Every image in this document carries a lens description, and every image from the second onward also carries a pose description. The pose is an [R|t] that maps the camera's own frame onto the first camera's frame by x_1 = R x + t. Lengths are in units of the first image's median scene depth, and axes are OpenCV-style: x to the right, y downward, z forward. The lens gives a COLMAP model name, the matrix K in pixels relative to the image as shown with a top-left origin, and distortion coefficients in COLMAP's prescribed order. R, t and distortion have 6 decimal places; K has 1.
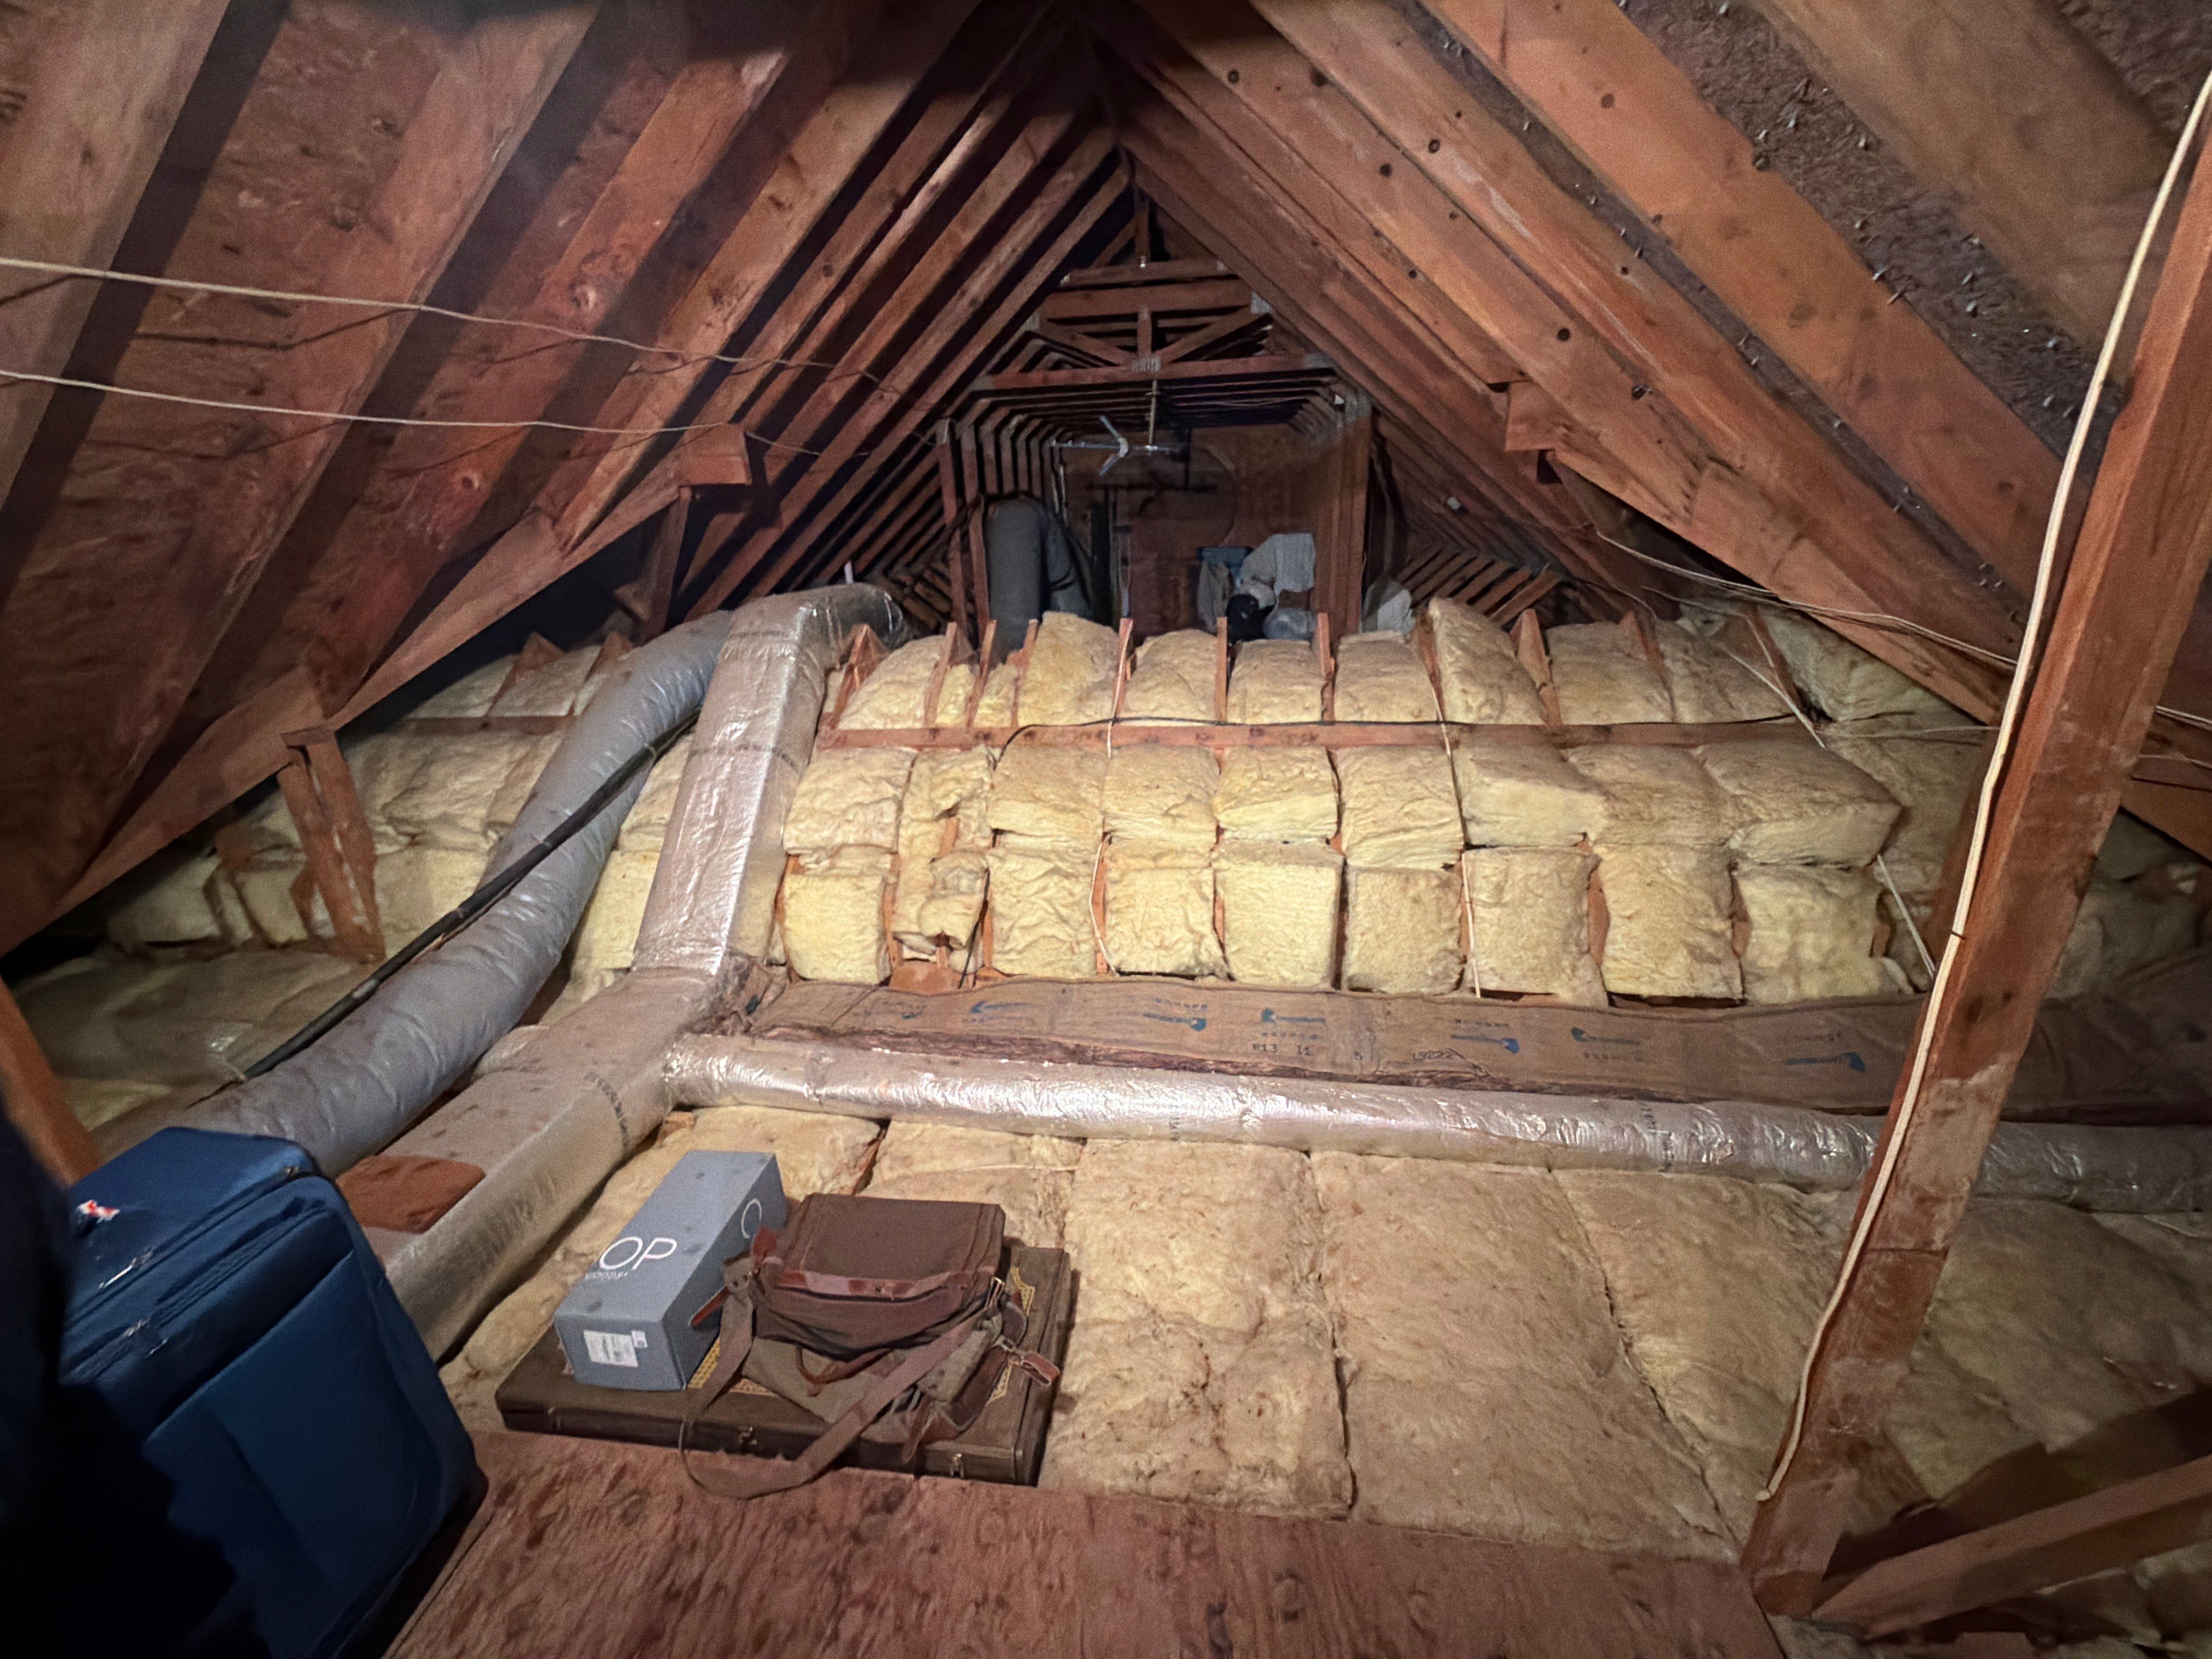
lens RADIAL K [[891.3, 0, 1106.0], [0, 891.3, 829.5], [0, 0, 1]] dist [-0.000532, -0.000119]
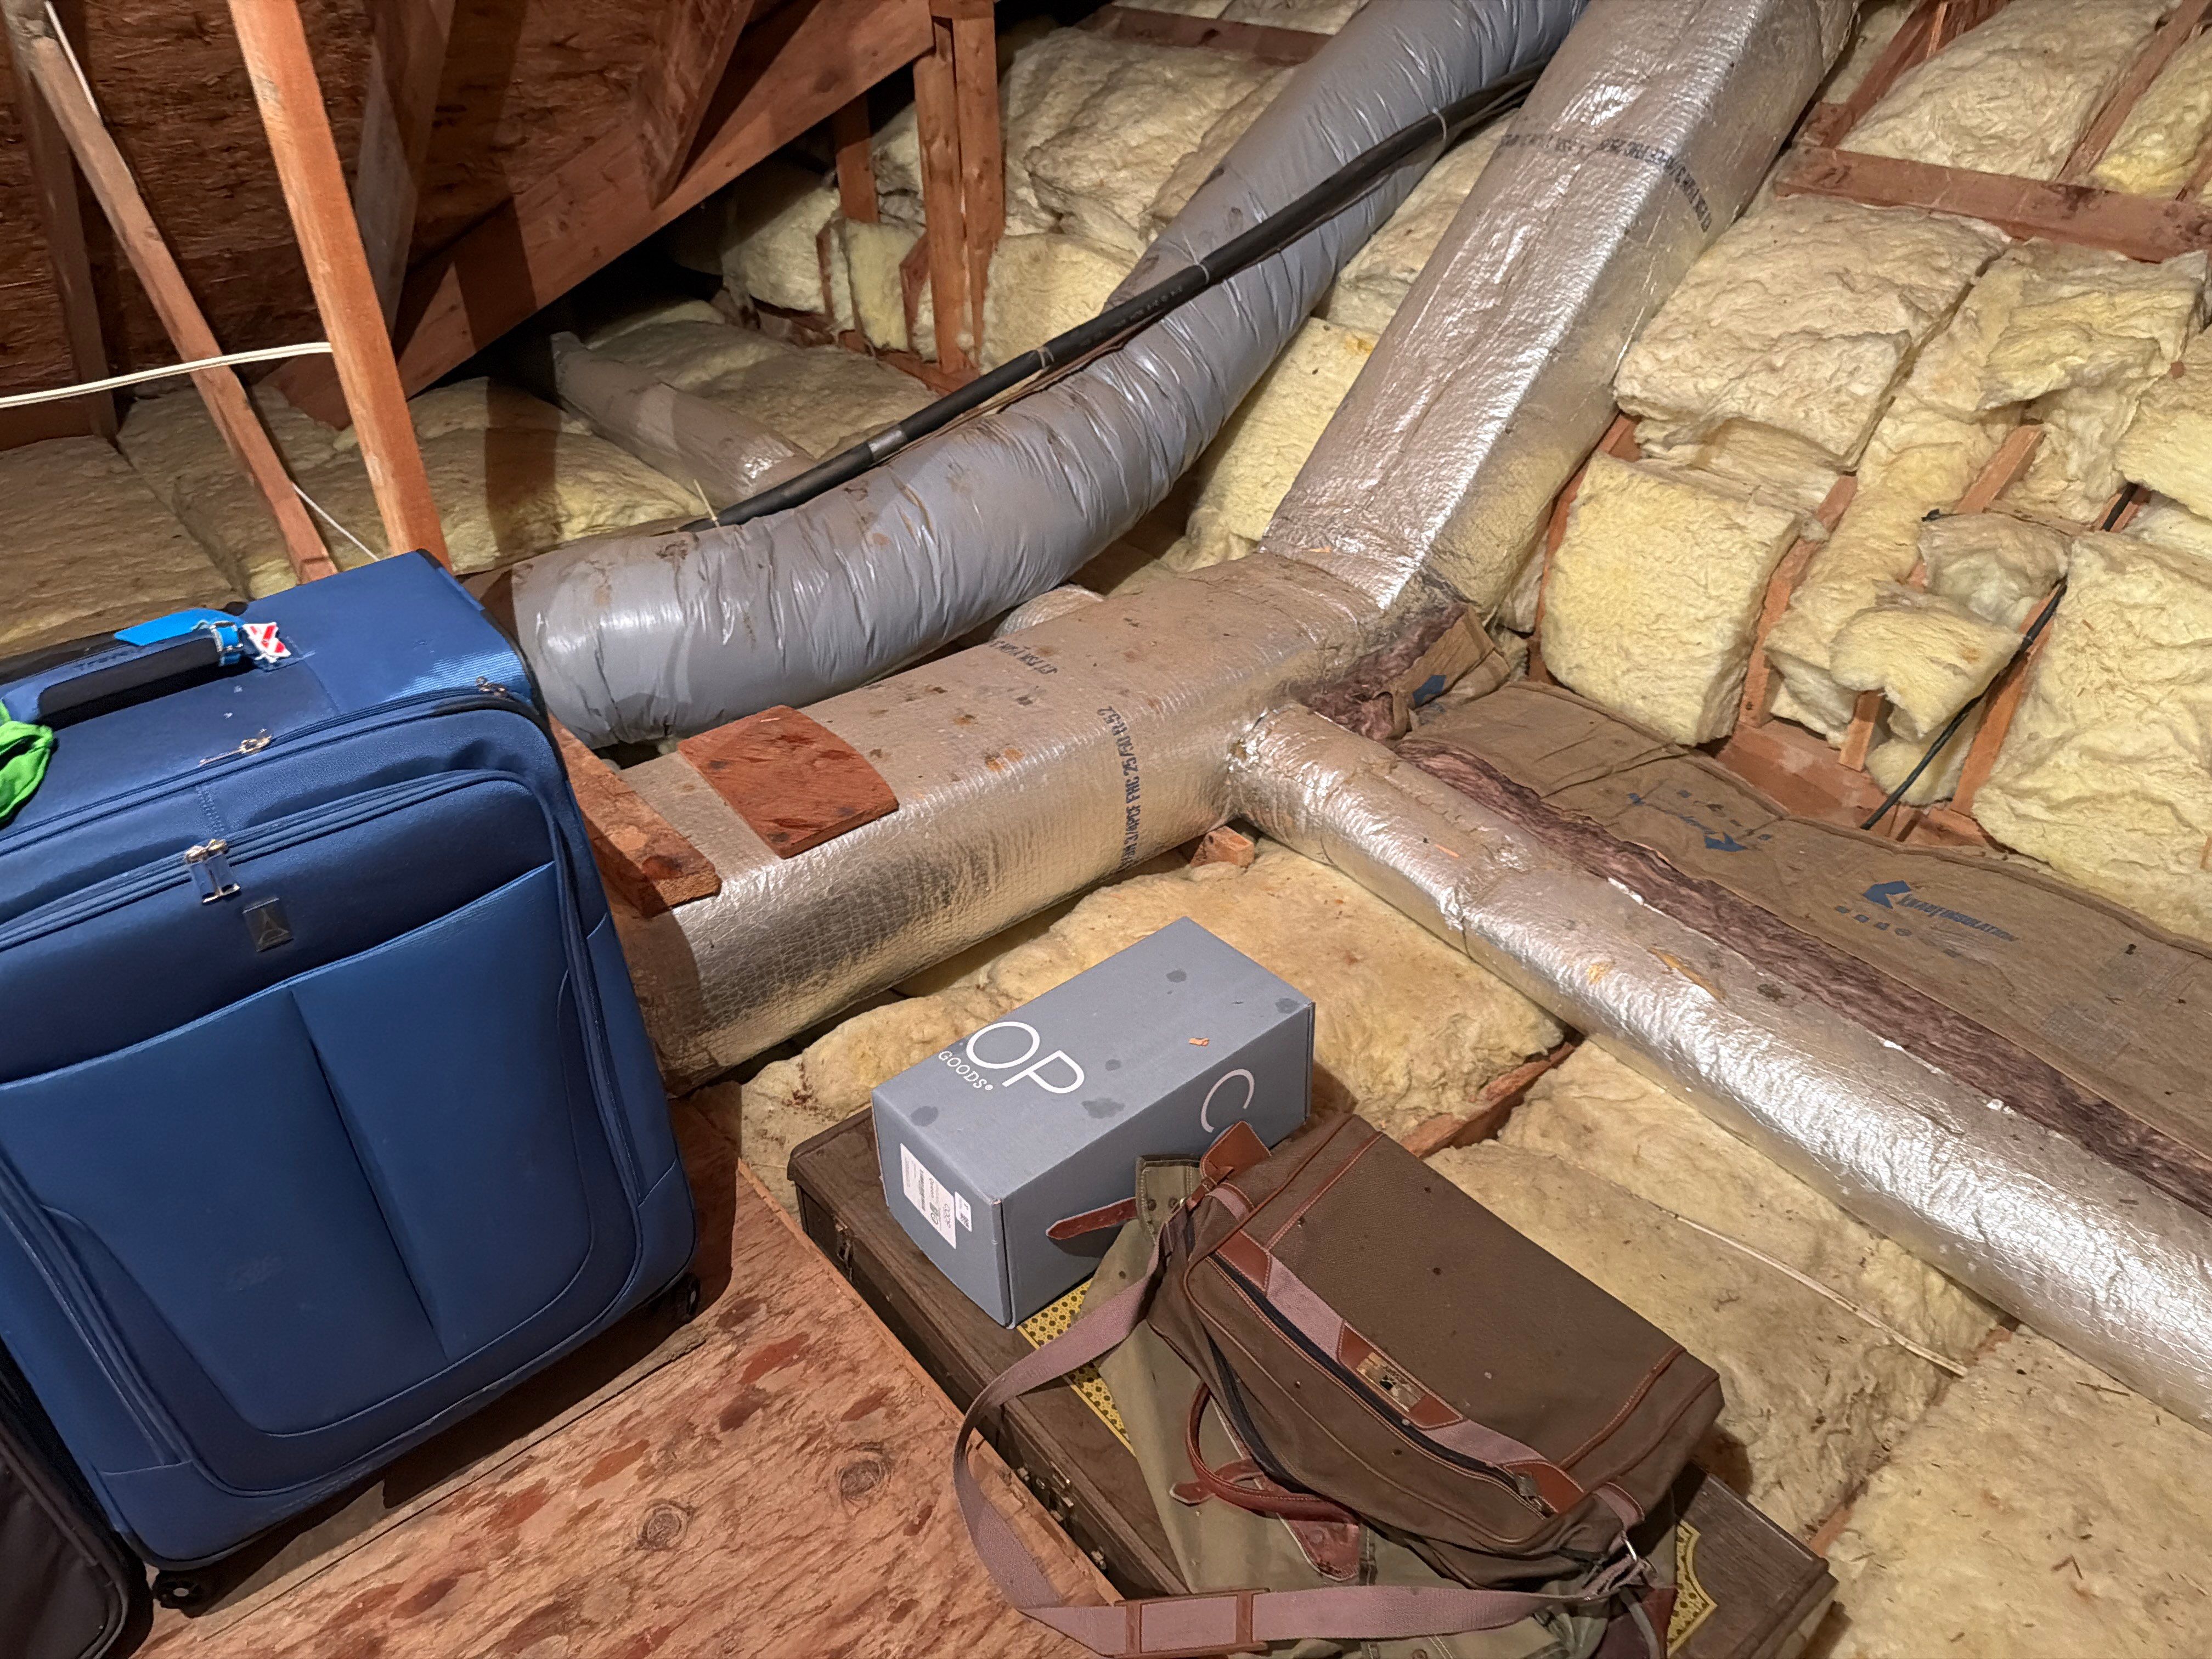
lens RADIAL K [[1595.5, 0, 1106.0], [0, 1595.5, 829.5], [0, 0, 1]] dist [0.049940, -0.069779]
pose [[0.739997, 0.403432, -0.538188, -0.019423], [-0.248406, 0.907503, 0.338723, 0.009452], [0.625059, -0.116965, 0.771764, 0.177948]]
